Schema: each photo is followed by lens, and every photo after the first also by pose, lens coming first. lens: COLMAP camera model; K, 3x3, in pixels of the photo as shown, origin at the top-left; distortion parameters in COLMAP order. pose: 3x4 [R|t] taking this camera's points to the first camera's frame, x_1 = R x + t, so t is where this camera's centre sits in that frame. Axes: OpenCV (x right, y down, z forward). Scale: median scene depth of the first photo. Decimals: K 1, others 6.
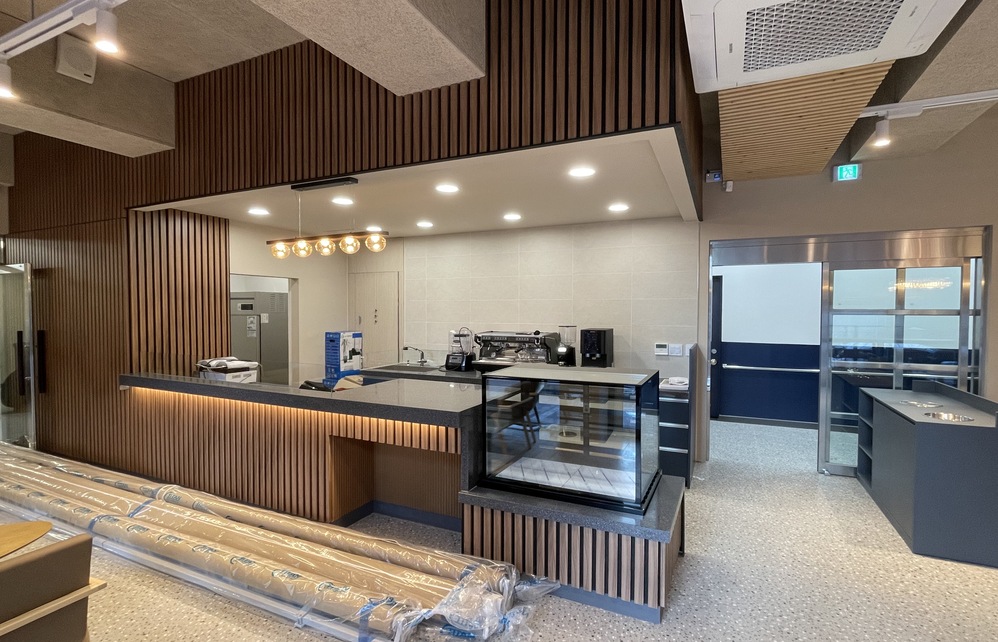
lens RADIAL K [[499.7, 0, 492.1], [0, 499.7, 318.3], [0, 0, 1]] dist [-0.007834, 0.000951]
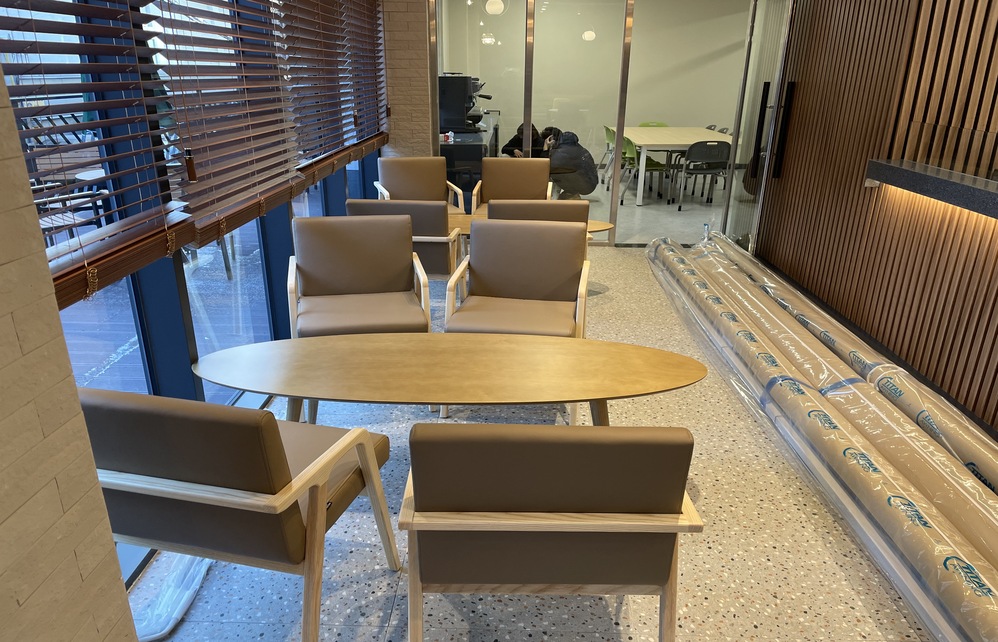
lens RADIAL K [[720.9, 0, 480.1], [0, 720.9, 399.6], [0, 0, 1]] dist [0.004125, -0.009963]
pose [[0.404462, 0.377586, -0.832970, -0.110487], [-0.021269, 0.914430, 0.404185, 0.036775], [0.914308, -0.145761, 0.377883, 0.205272]]
